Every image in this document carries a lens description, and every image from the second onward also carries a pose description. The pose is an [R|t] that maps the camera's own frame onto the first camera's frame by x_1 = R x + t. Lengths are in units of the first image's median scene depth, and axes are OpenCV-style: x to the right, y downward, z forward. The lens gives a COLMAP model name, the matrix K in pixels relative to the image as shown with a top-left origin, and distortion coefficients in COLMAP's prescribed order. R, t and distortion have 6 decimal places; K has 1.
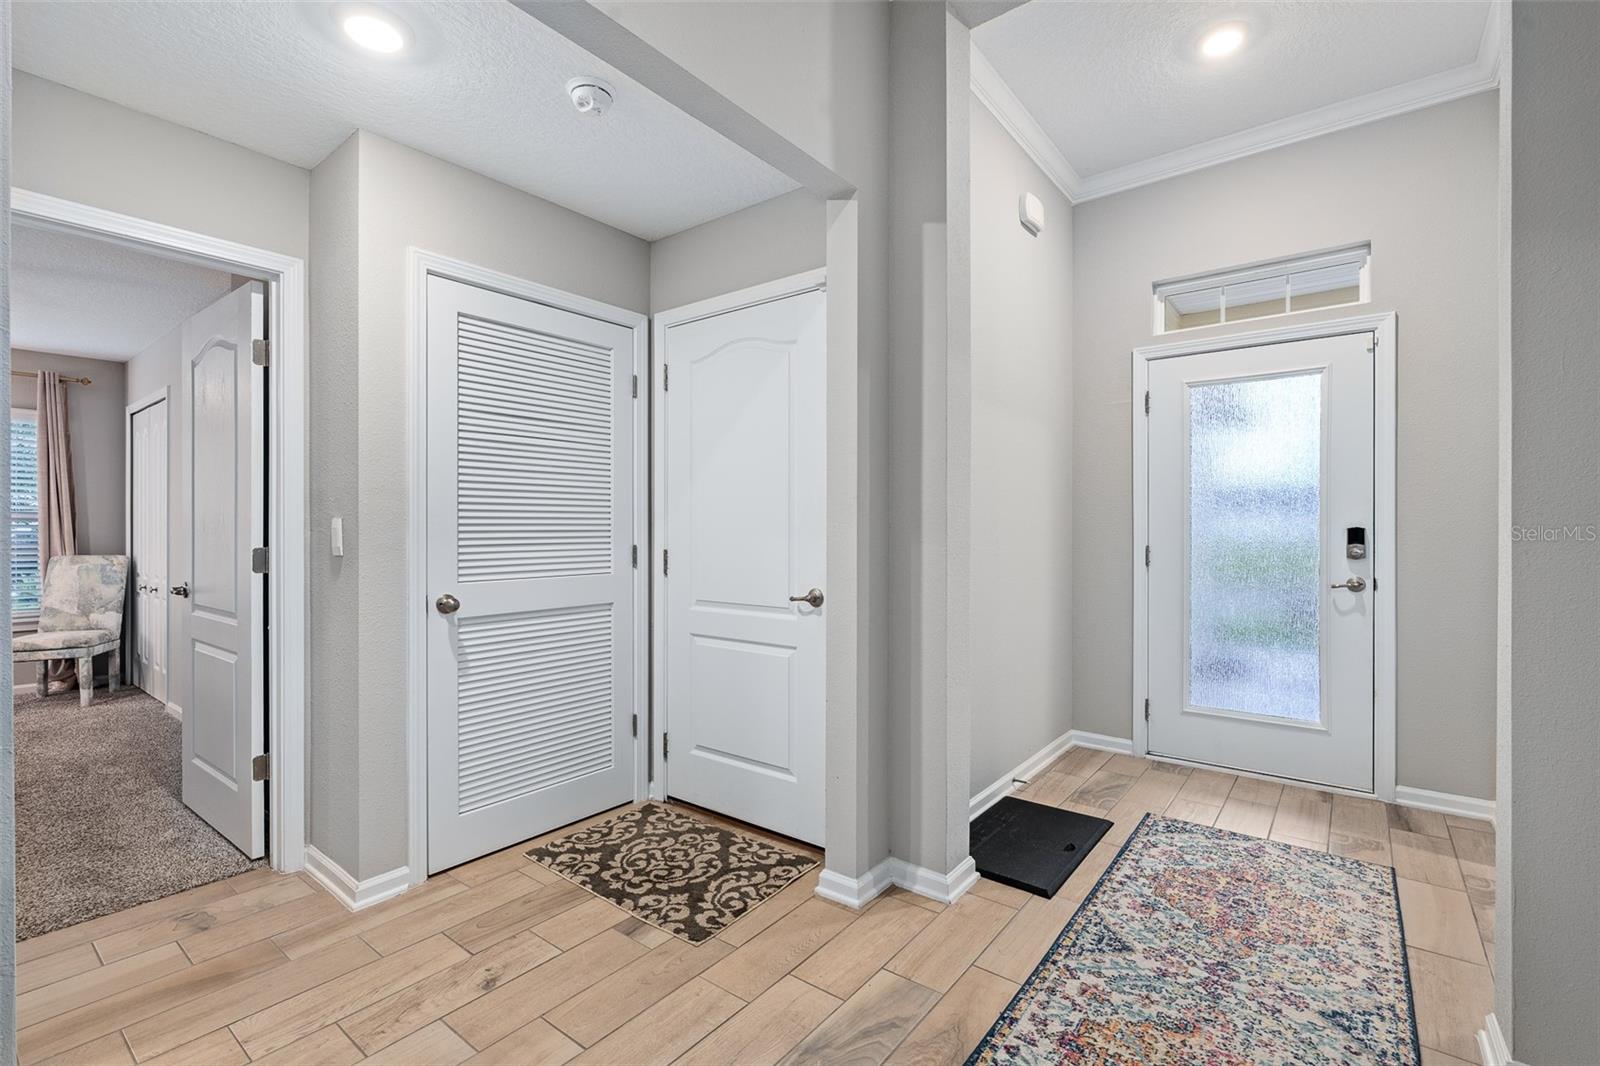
lens RADIAL K [[722.8, 0, 804.9], [0, 722.8, 529.0], [0, 0, 1]] dist [-0.005853, 0.000961]
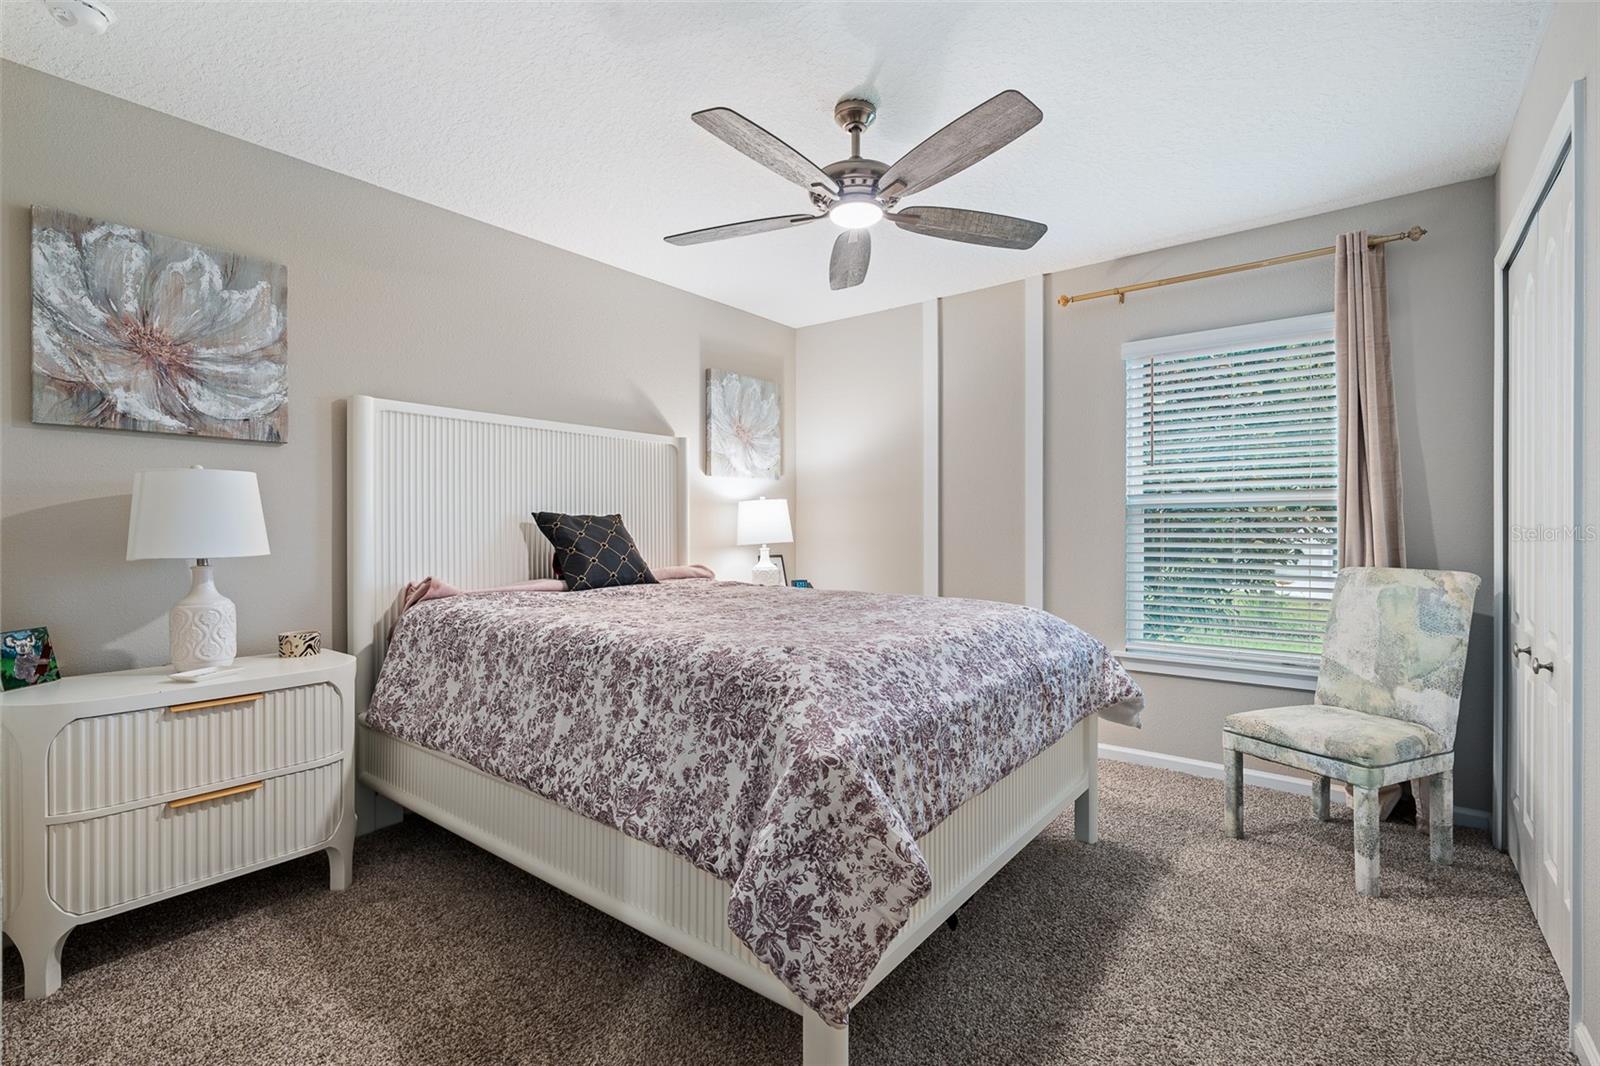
lens RADIAL K [[722.8, 0, 809.8], [0, 722.8, 533.2], [0, 0, 1]] dist [-0.005853, 0.000961]
pose [[-0.015381, 0.011798, -0.999812, -0.493812], [-0.006679, 0.999907, 0.011902, 0.009476], [0.999859, 0.006861, -0.015301, 0.602640]]
